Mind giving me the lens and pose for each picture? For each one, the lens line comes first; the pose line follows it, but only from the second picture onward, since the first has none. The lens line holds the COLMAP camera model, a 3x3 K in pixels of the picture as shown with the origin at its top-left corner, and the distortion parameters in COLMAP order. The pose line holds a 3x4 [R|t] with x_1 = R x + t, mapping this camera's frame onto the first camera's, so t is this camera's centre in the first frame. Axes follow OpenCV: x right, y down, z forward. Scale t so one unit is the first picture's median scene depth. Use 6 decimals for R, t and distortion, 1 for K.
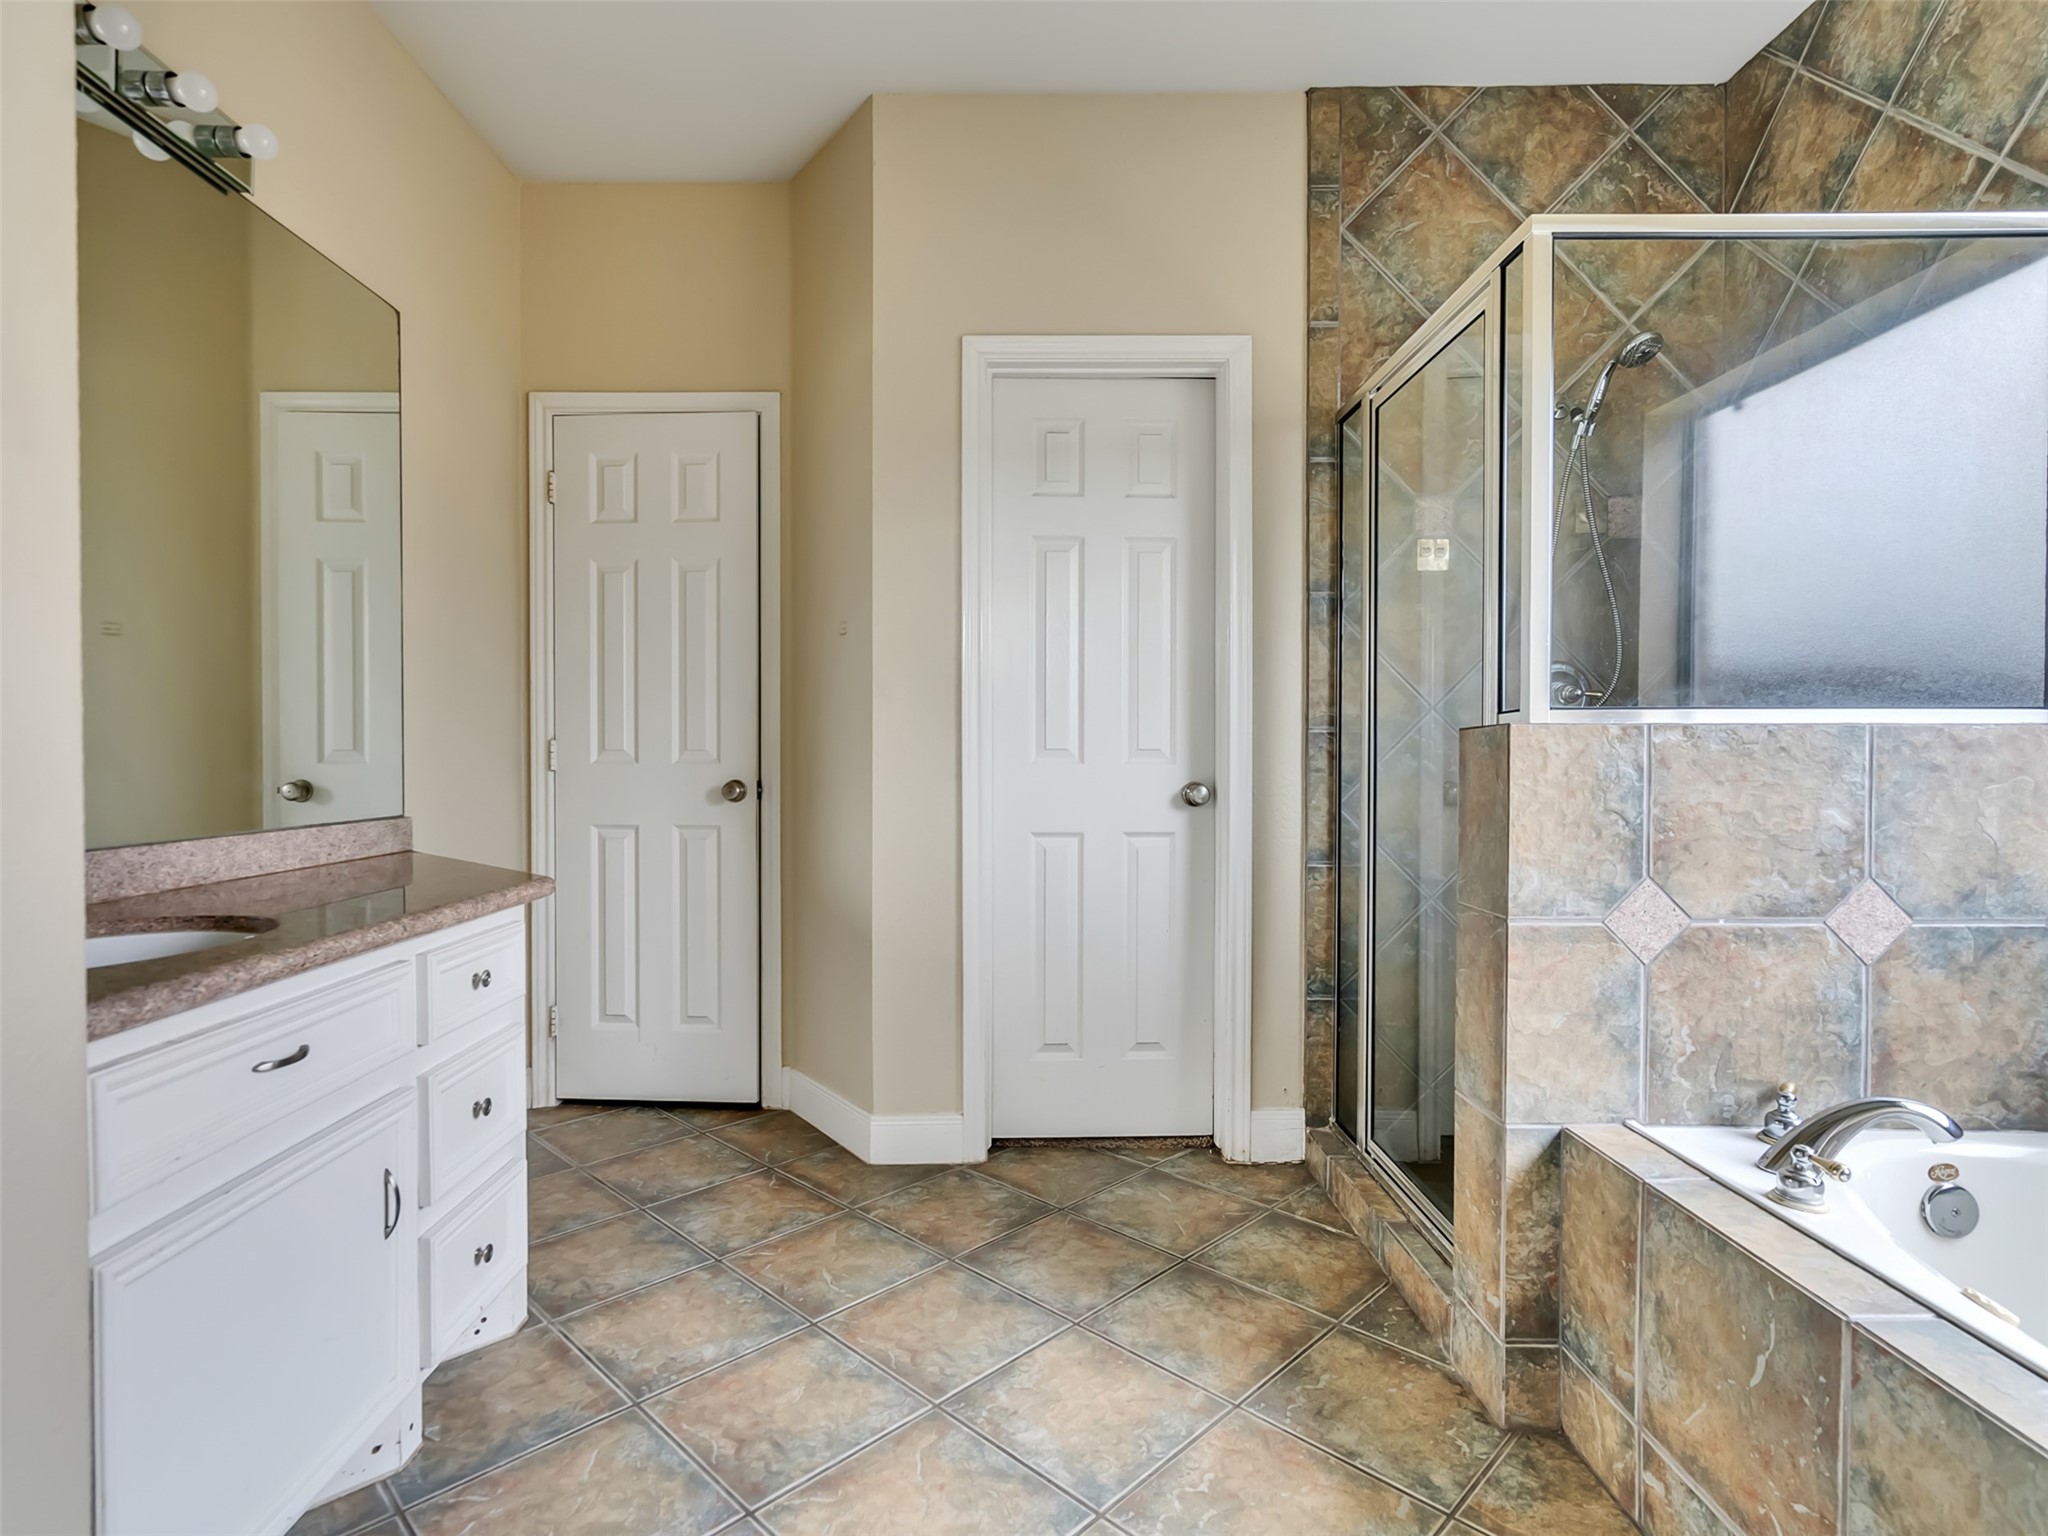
lens RADIAL K [[1046.2, 0, 999.6], [0, 1046.2, 766.8], [0, 0, 1]] dist [-0.005415, 0.003395]
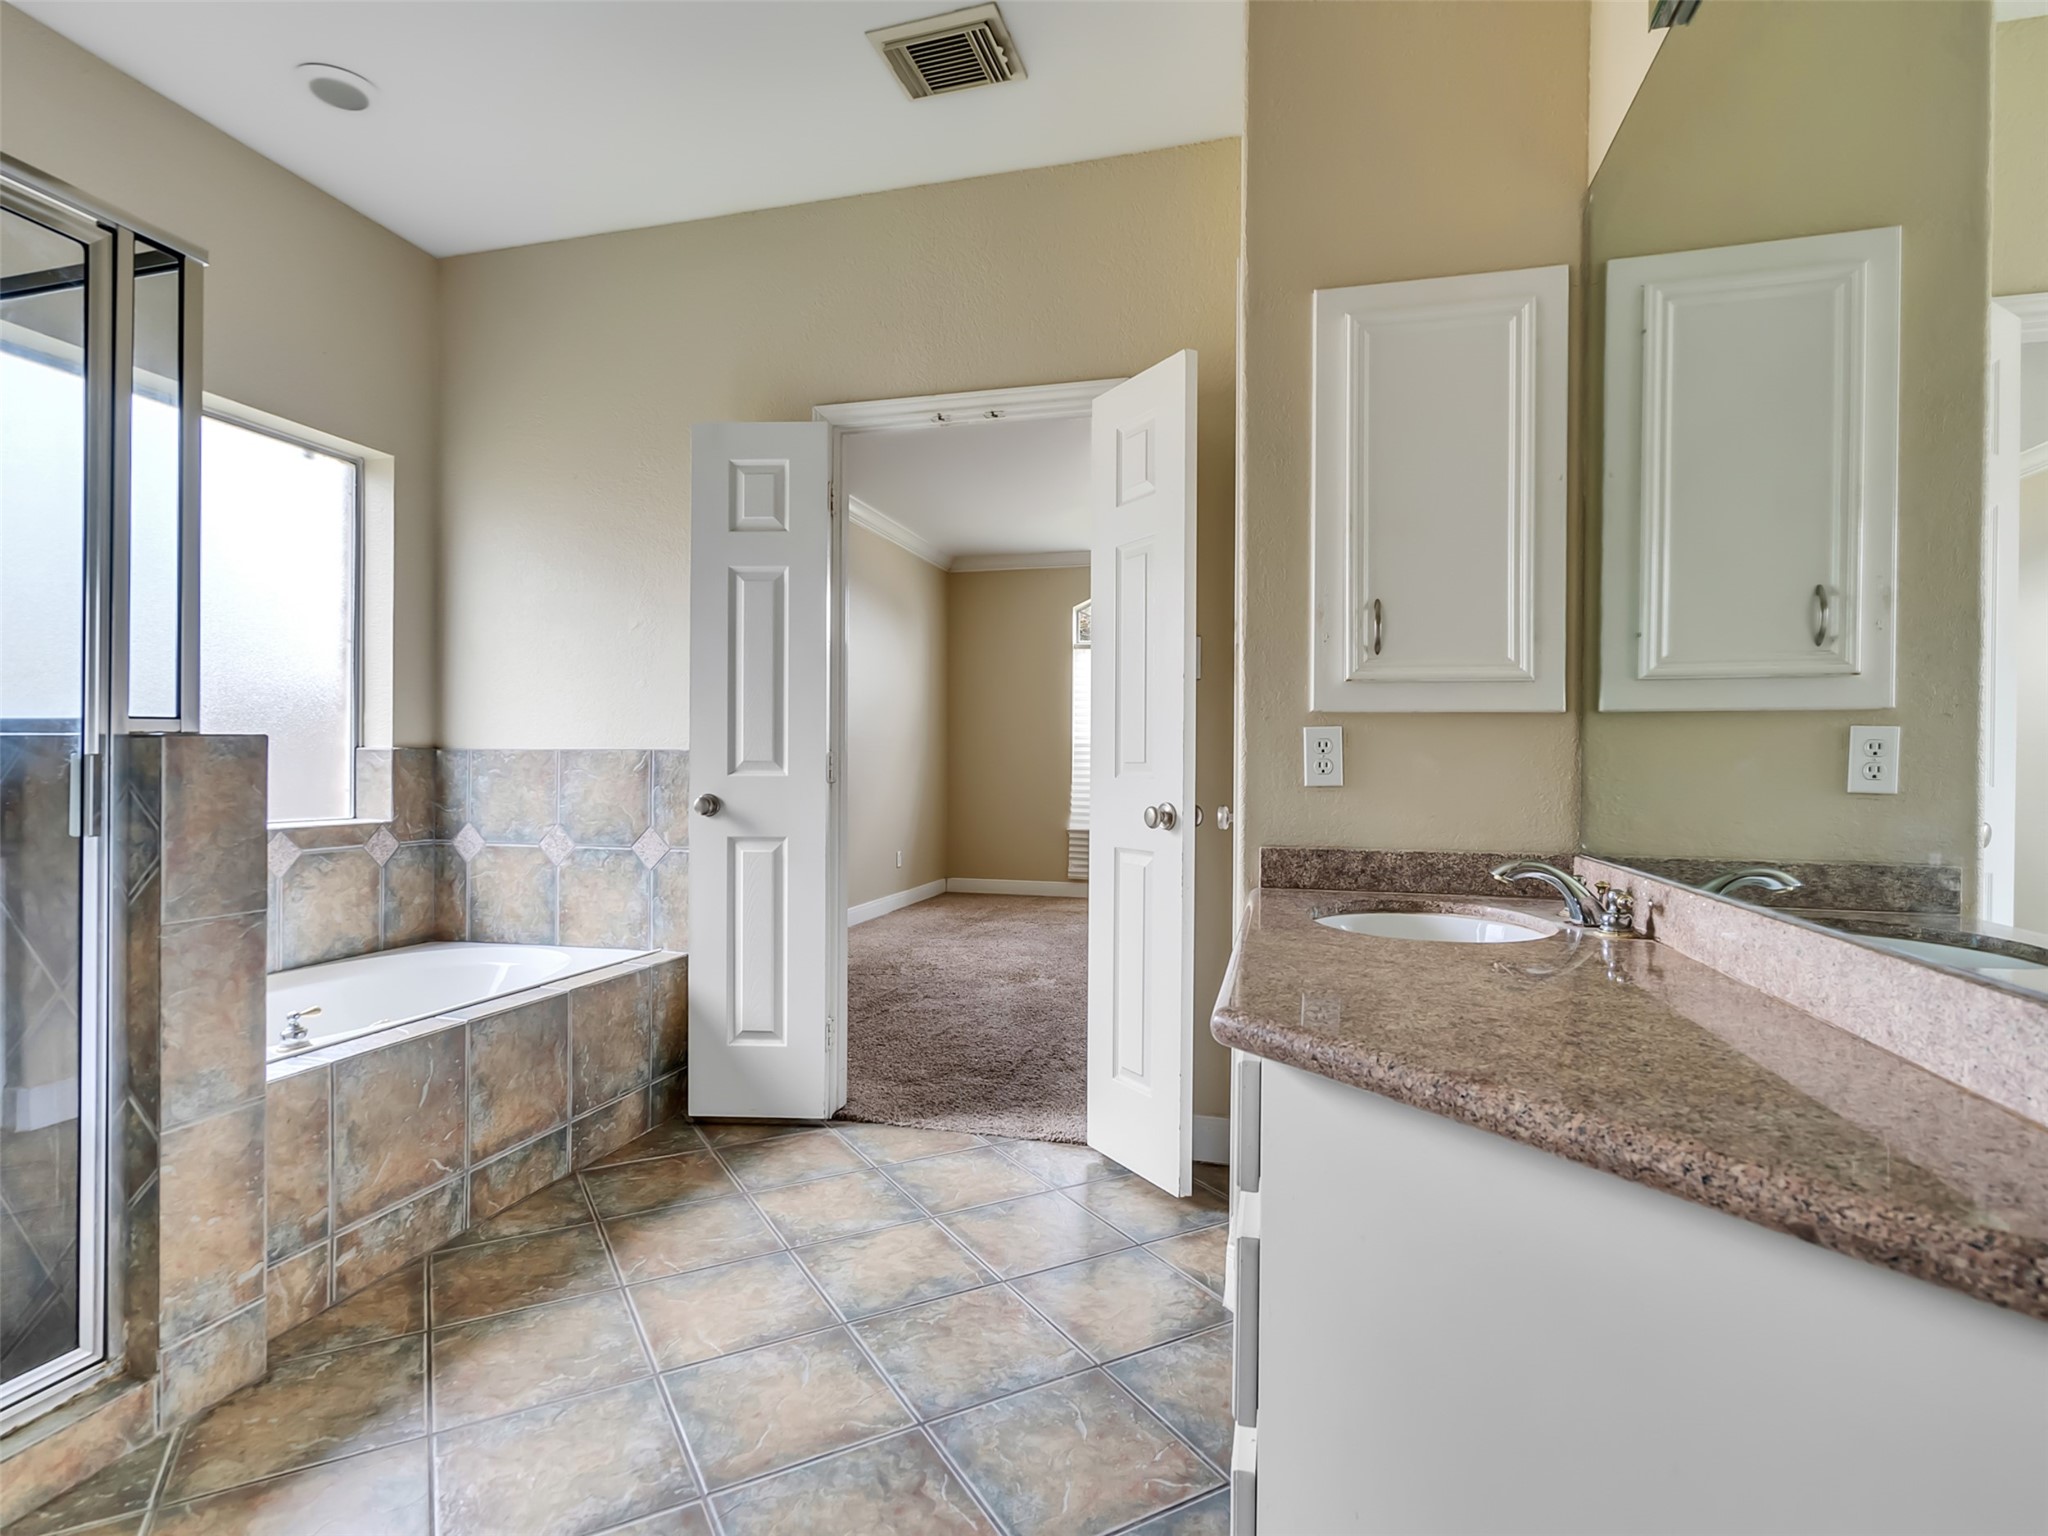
lens RADIAL K [[1046.2, 0, 999.6], [0, 1046.2, 766.8], [0, 0, 1]] dist [-0.005415, 0.003395]
pose [[-0.963254, -0.006596, 0.268512, -0.596566], [-0.003064, 0.999903, 0.013571, -0.026785], [-0.268576, 0.012250, -0.963181, 1.973996]]
